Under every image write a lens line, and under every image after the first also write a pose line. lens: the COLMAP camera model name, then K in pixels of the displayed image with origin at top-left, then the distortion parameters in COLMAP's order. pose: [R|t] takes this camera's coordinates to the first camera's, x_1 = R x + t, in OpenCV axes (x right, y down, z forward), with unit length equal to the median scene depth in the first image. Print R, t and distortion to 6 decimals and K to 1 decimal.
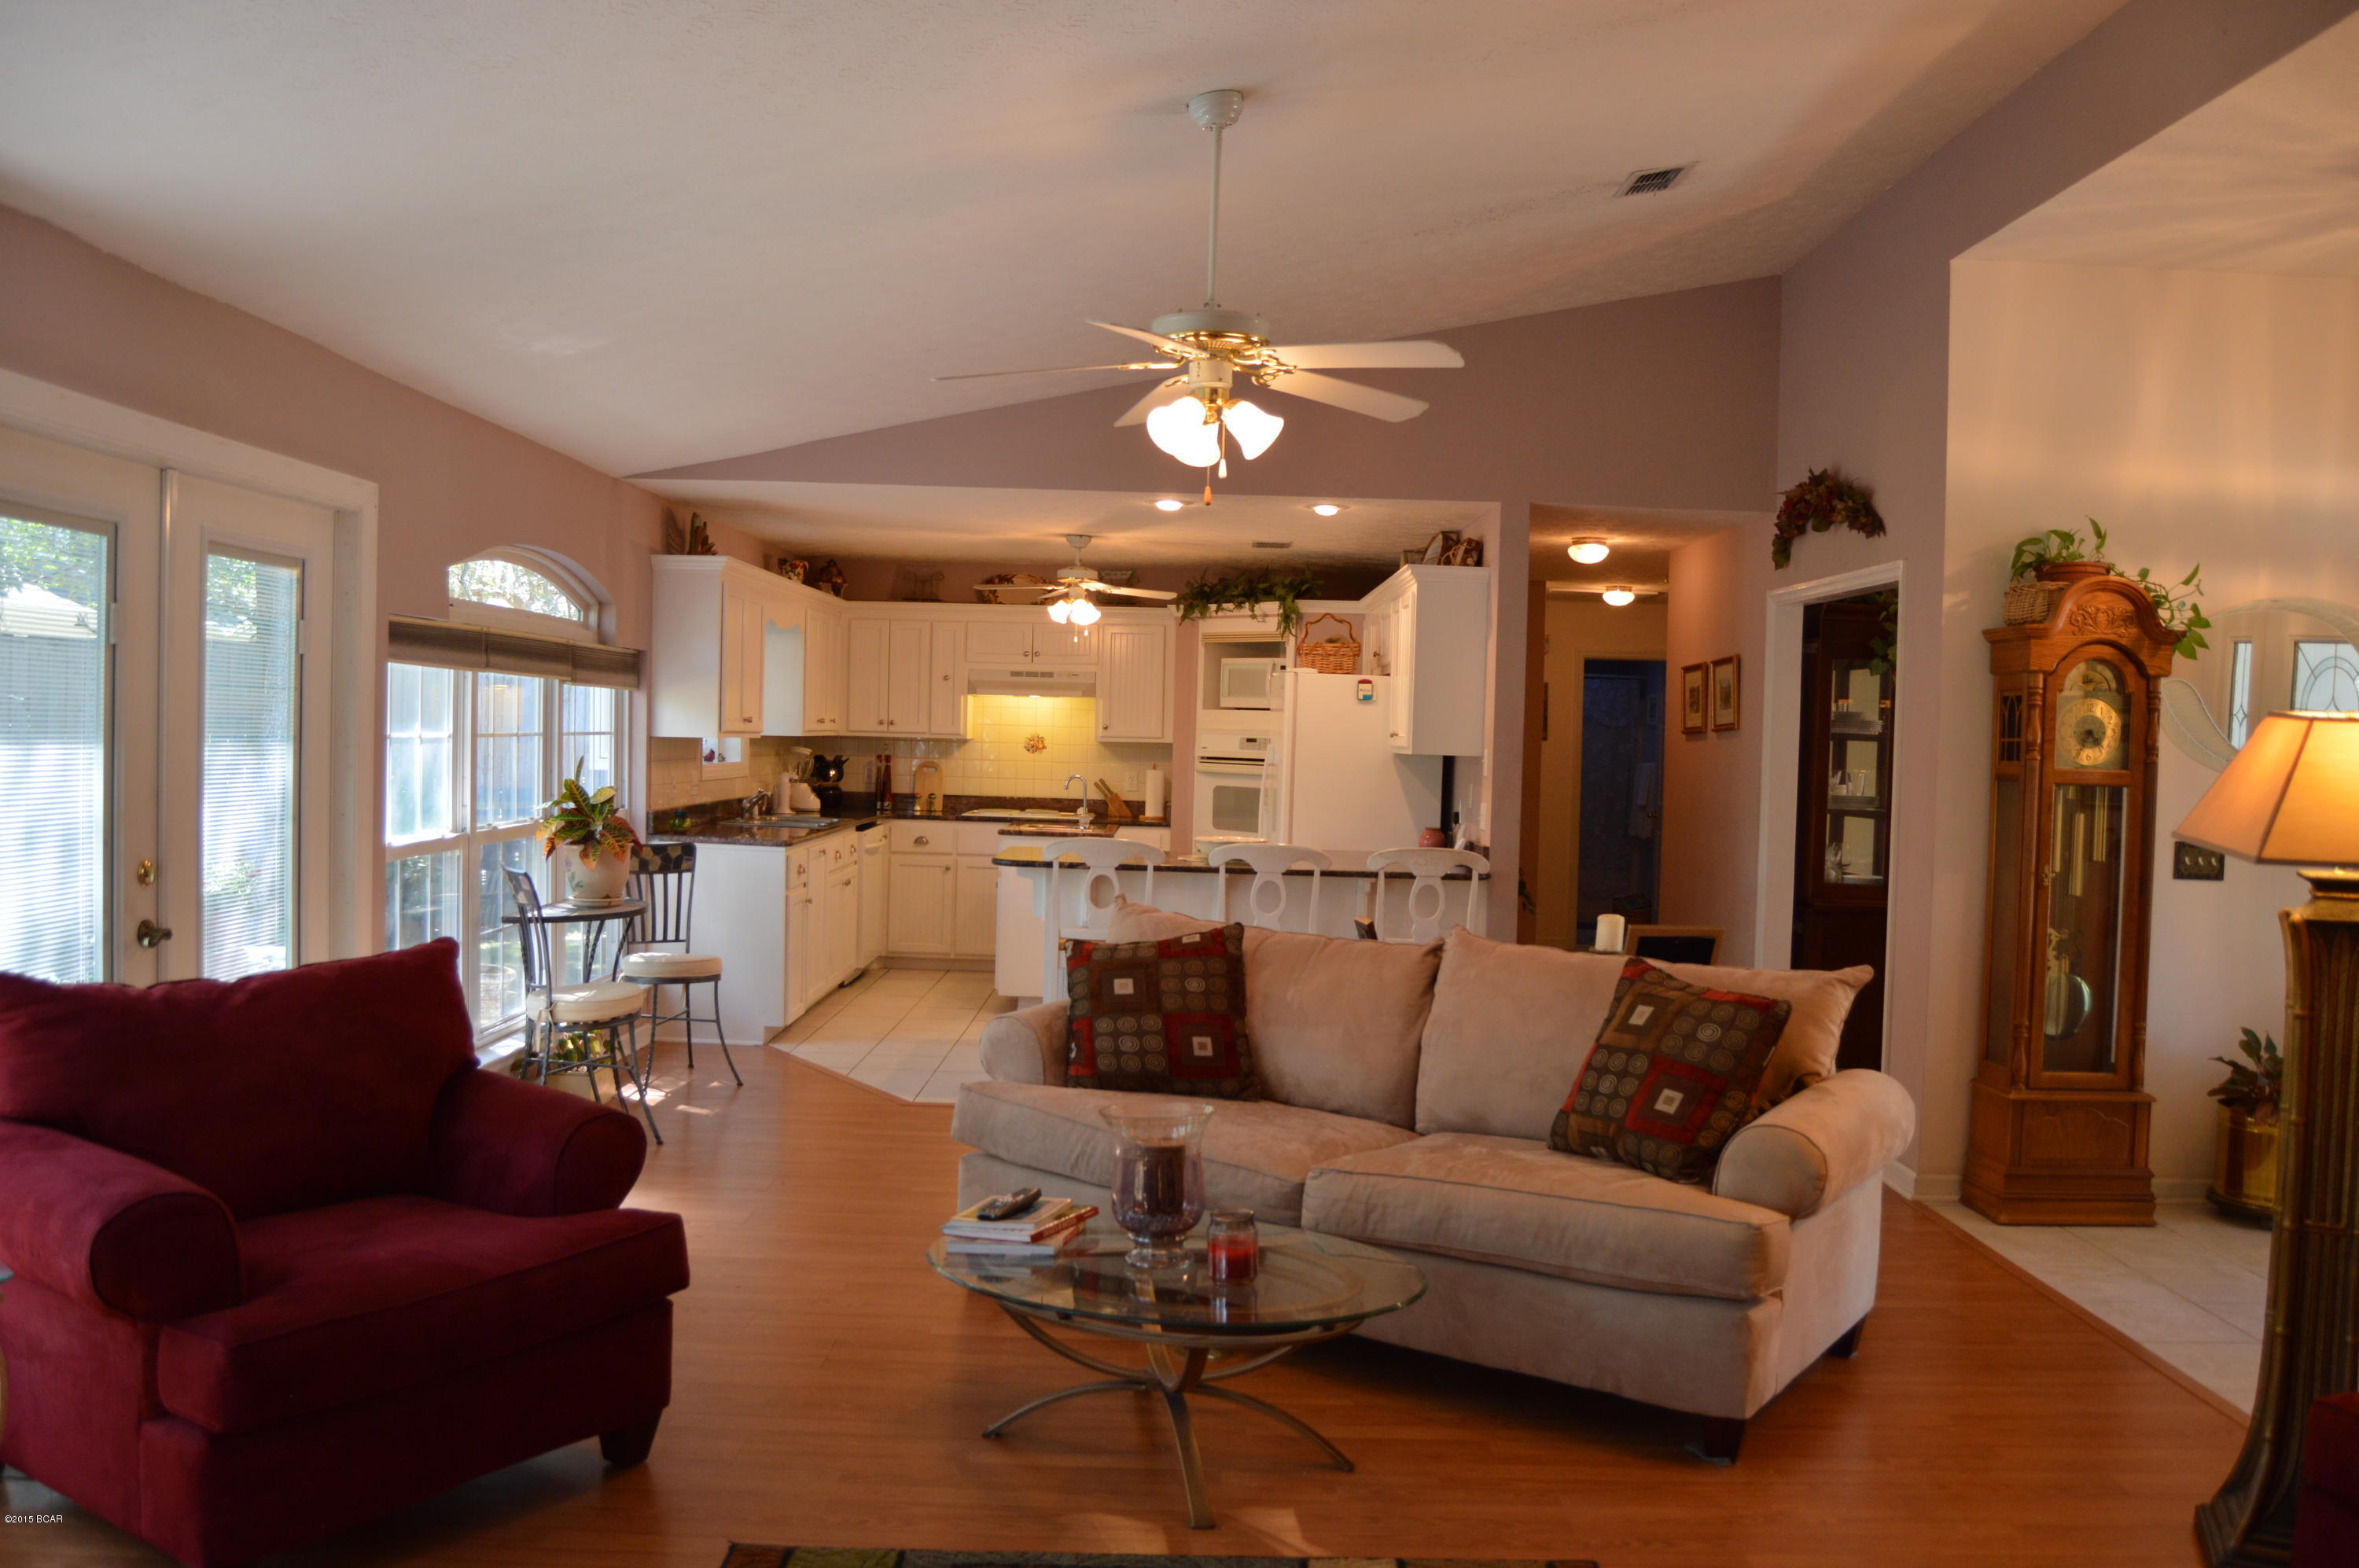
lens RADIAL K [[1869.8, 0, 1172.4], [0, 1869.8, 788.5], [0, 0, 1]] dist [-0.085962, 0.036353]
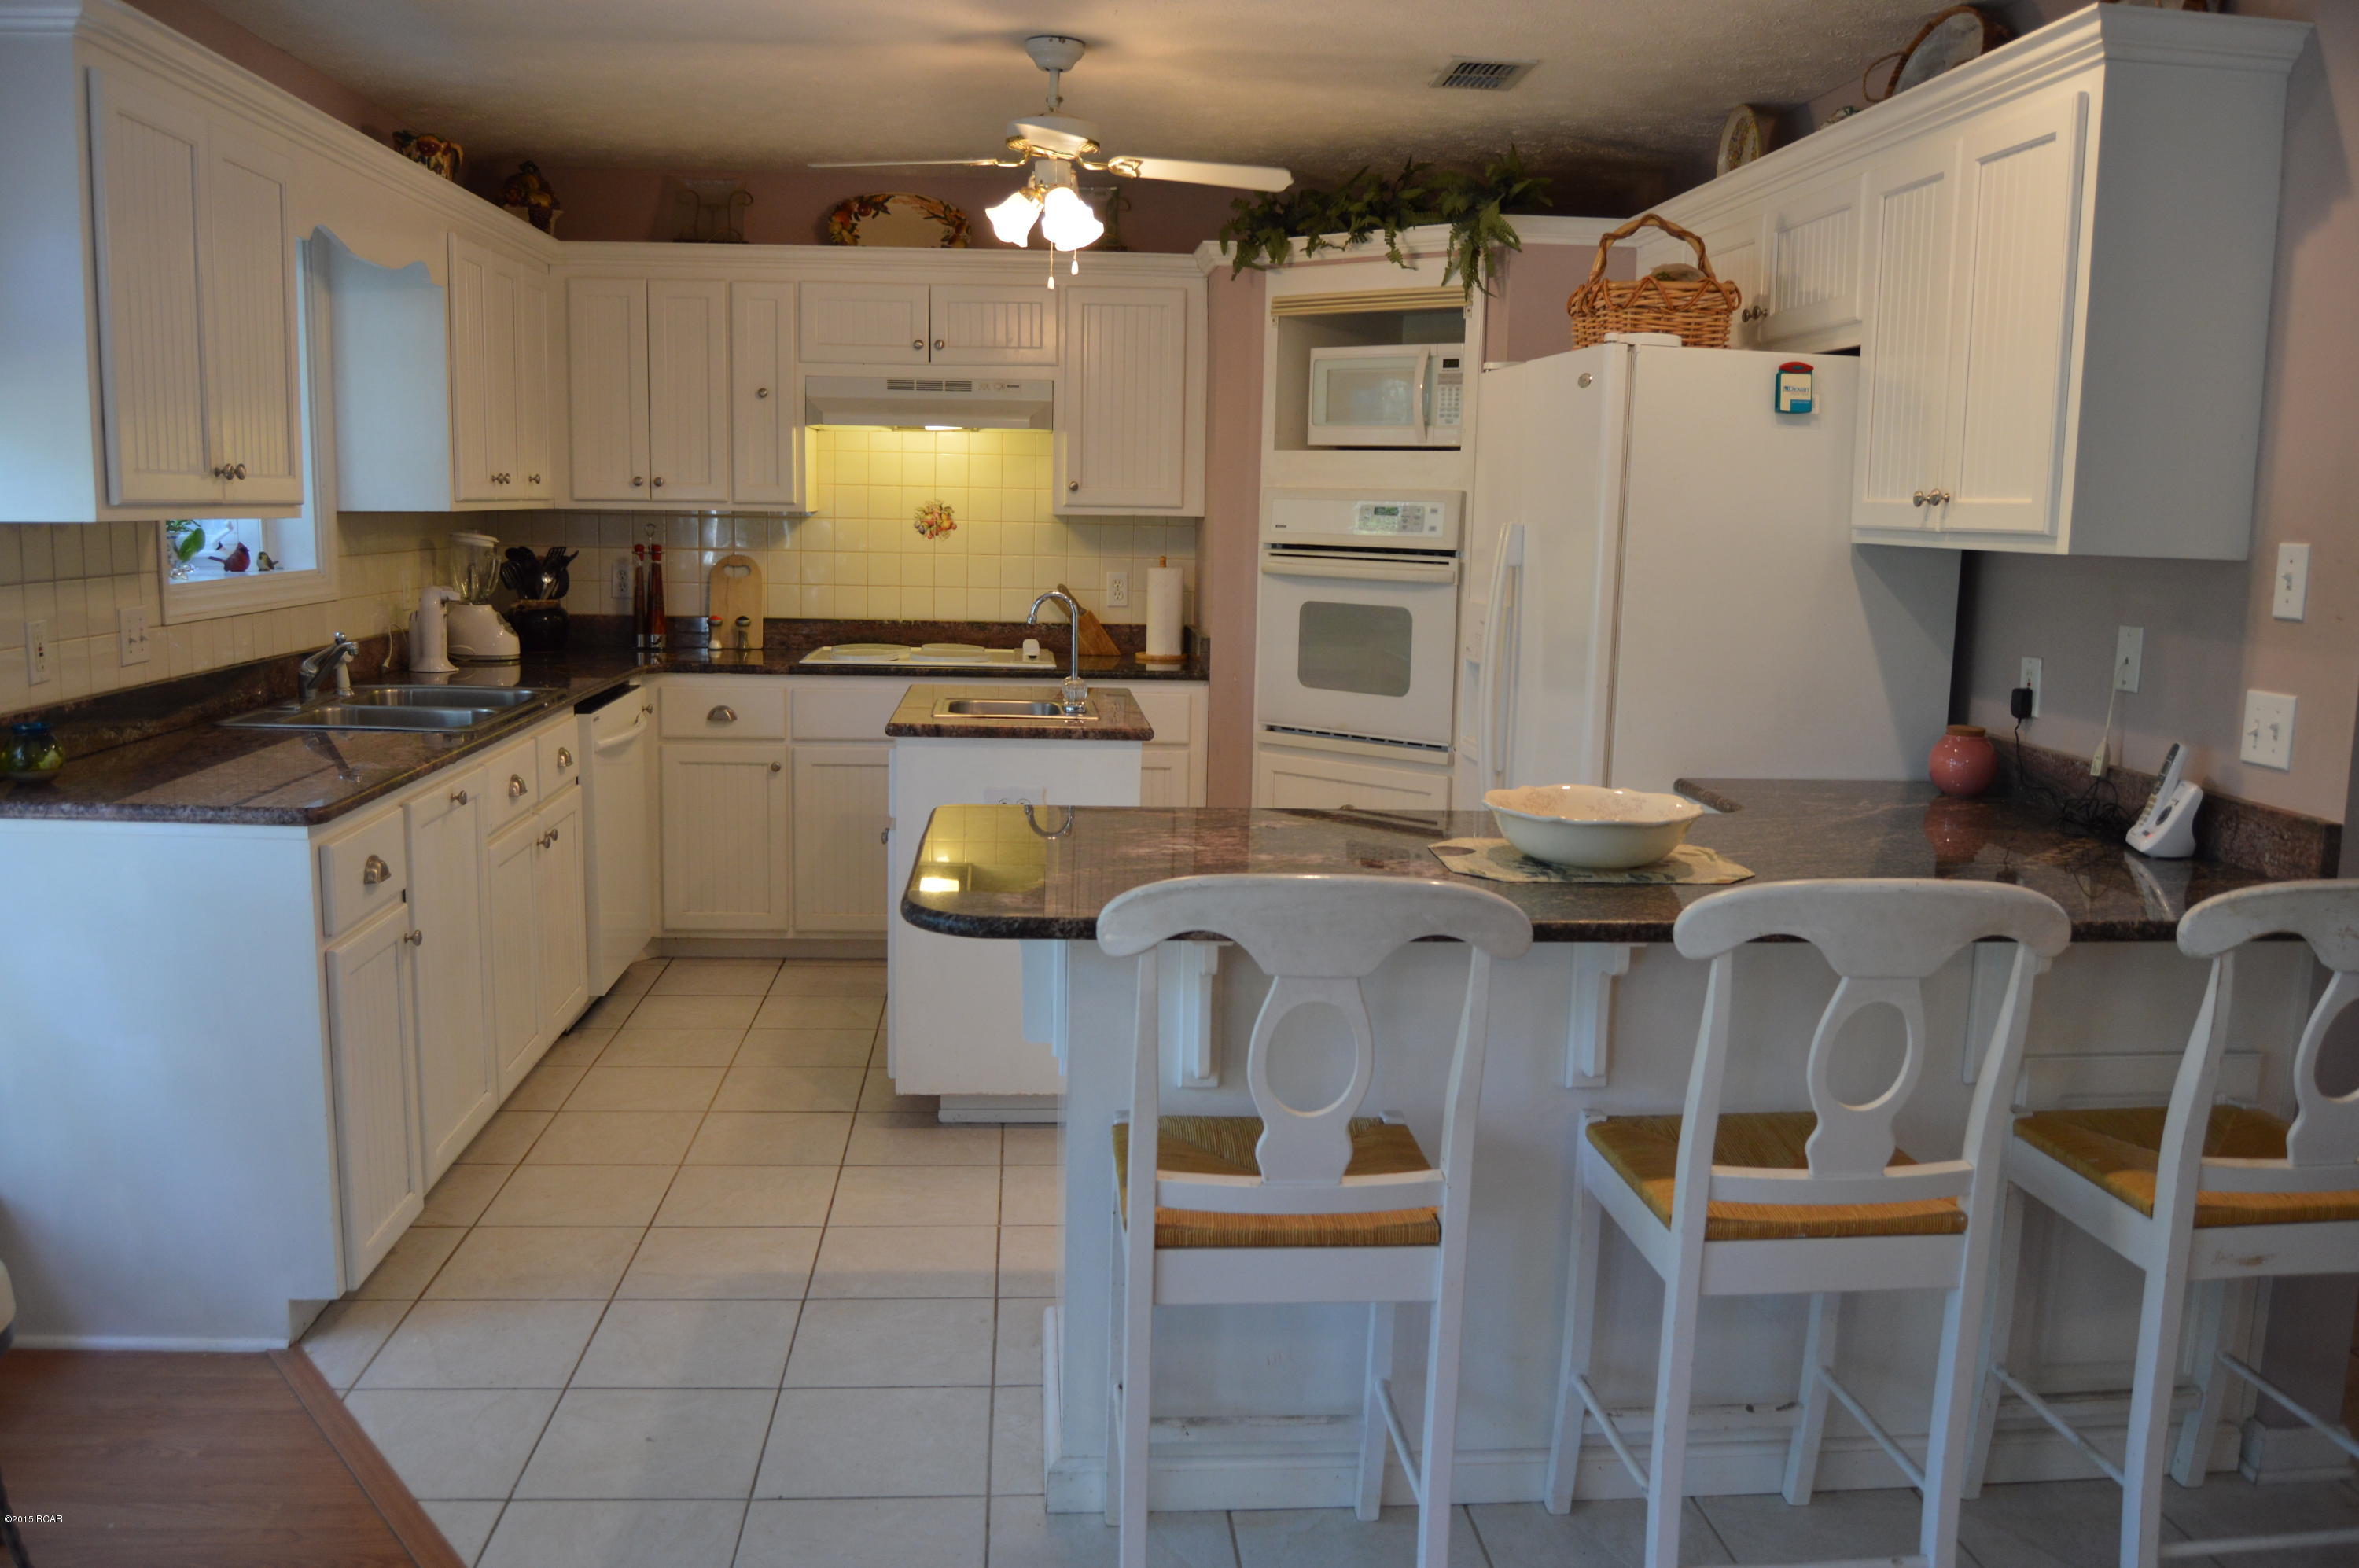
lens RADIAL K [[1869.8, 0, 1182.5], [0, 1869.8, 775.4], [0, 0, 1]] dist [-0.085962, 0.036353]
pose [[0.995903, -0.019182, 0.088367, -0.054458], [0.008796, 0.993157, 0.116458, -0.013506], [-0.089996, -0.115203, 0.989257, 0.483998]]
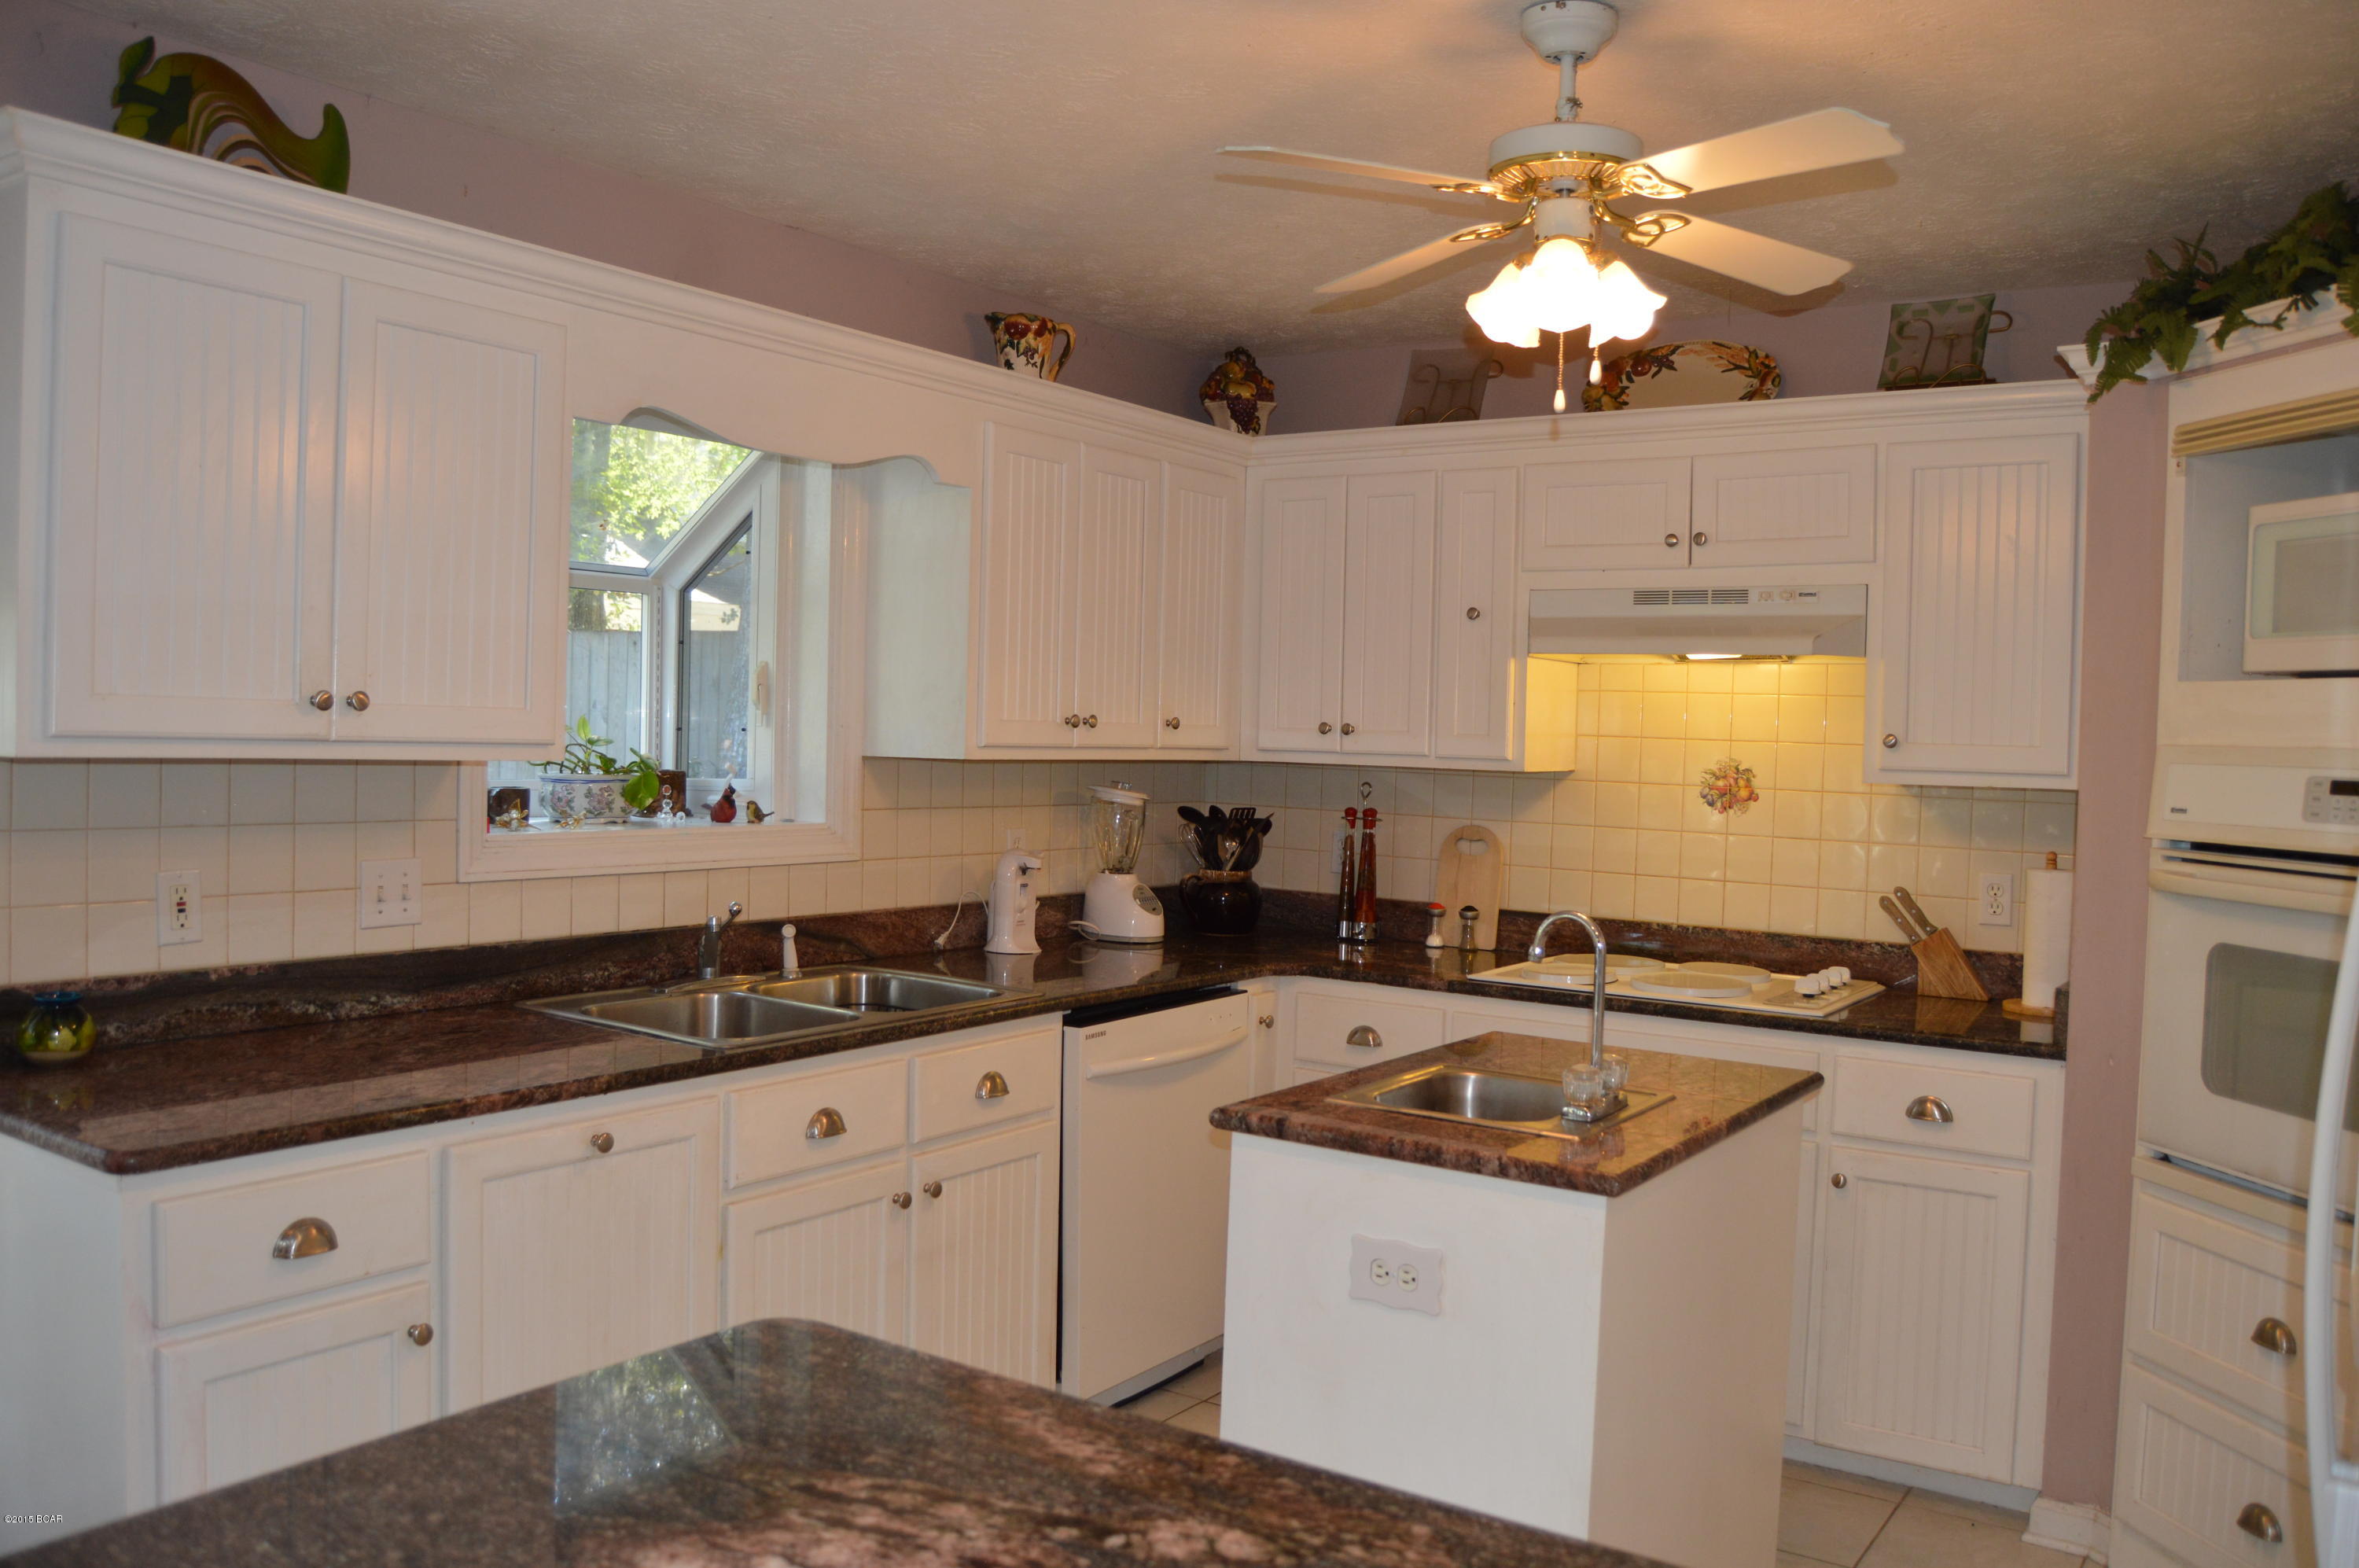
lens RADIAL K [[1869.8, 0, 1195.4], [0, 1869.8, 776.3], [0, 0, 1]] dist [-0.085962, 0.036353]
pose [[0.835853, 0.011724, -0.548829, 0.044669], [-0.024610, 0.999567, -0.016127, -0.018285], [0.548402, 0.026986, 0.835779, 0.661470]]
